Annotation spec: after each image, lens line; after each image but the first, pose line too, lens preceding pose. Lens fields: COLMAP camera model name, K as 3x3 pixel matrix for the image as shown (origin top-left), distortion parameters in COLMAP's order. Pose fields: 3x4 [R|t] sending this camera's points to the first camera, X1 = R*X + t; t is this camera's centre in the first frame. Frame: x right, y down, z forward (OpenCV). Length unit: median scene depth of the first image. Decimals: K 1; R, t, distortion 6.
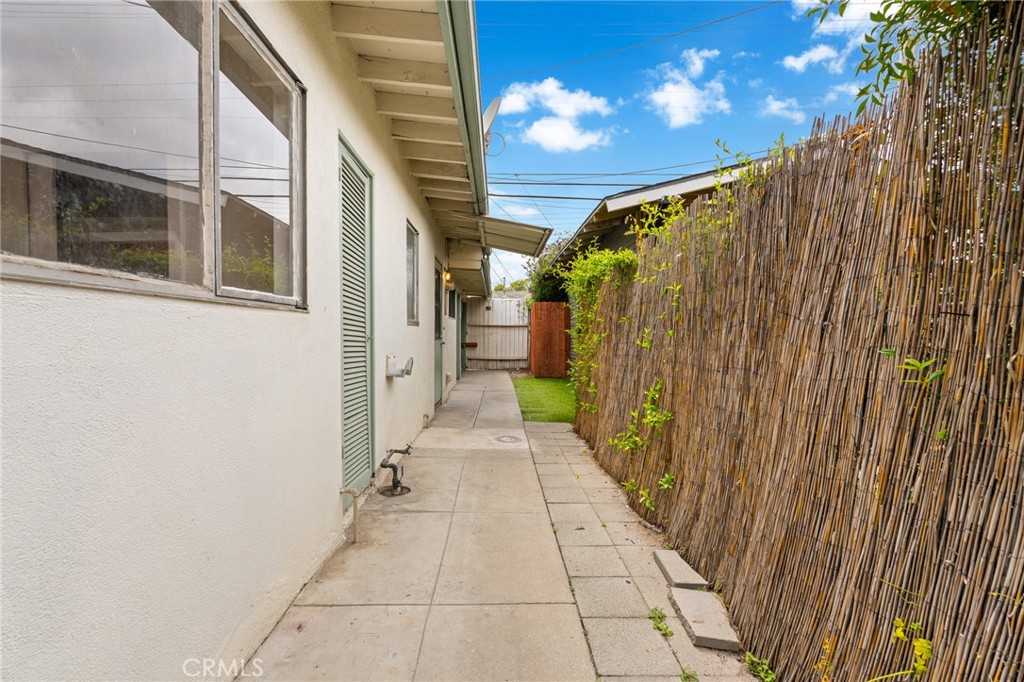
lens RADIAL K [[449.7, 0, 509.5], [0, 449.7, 342.5], [0, 0, 1]] dist [-0.001090, -0.000569]
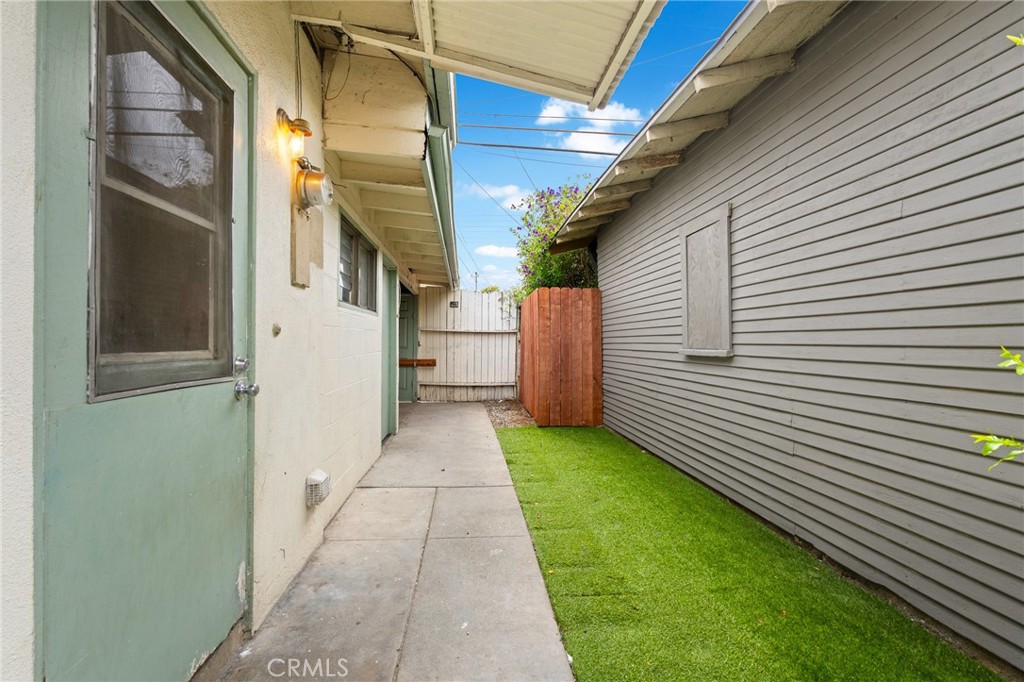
lens RADIAL K [[449.7, 0, 509.5], [0, 449.7, 342.5], [0, 0, 1]] dist [-0.001090, -0.000569]
pose [[0.997618, 0.002141, 0.068953, -0.012651], [-0.000648, 0.999765, -0.021664, -0.009234], [-0.068984, 0.021568, 0.997385, 0.368789]]
